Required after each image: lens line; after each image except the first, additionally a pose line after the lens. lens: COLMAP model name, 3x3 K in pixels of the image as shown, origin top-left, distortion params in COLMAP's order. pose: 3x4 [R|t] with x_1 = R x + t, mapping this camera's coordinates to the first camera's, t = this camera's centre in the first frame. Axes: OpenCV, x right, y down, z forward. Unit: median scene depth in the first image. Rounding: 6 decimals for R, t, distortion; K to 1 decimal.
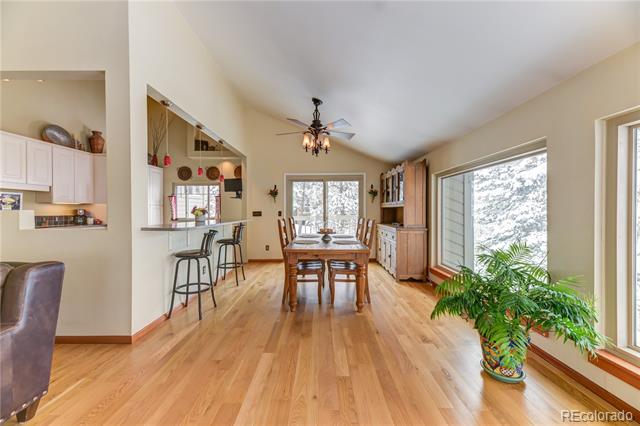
lens RADIAL K [[256.5, 0, 320.1], [0, 256.5, 212.3], [0, 0, 1]] dist [0.012153, -0.002116]
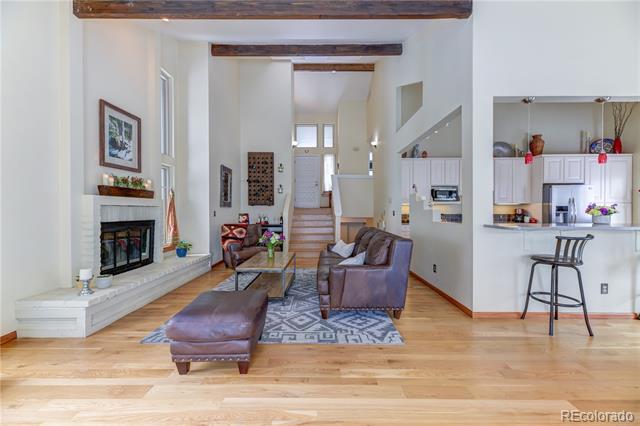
lens RADIAL K [[256.5, 0, 317.5], [0, 256.5, 212.0], [0, 0, 1]] dist [0.012153, -0.002116]
pose [[0.001849, 0.003797, -0.999991, 0.236405], [-0.002255, 0.999990, 0.003793, 0.000171], [0.999996, 0.002248, 0.001857, 0.123688]]
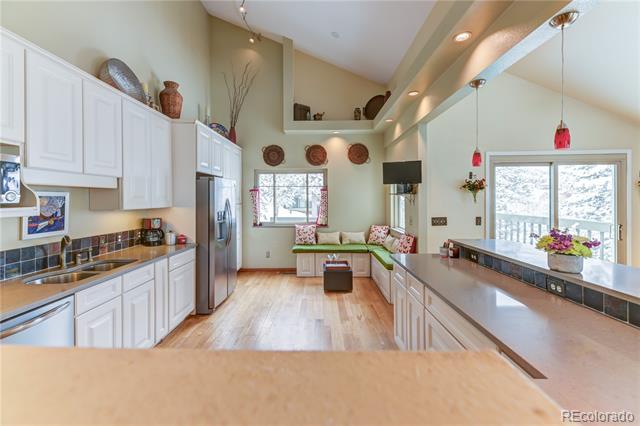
lens RADIAL K [[268.2, 0, 313.0], [0, 268.2, 200.9], [0, 0, 1]] dist [0.002907, -0.000050]
pose [[0.999949, -0.005038, -0.008748, -0.652951], [0.005058, 0.999985, 0.002289, -0.054168], [0.008737, -0.002334, 0.999959, 0.479400]]
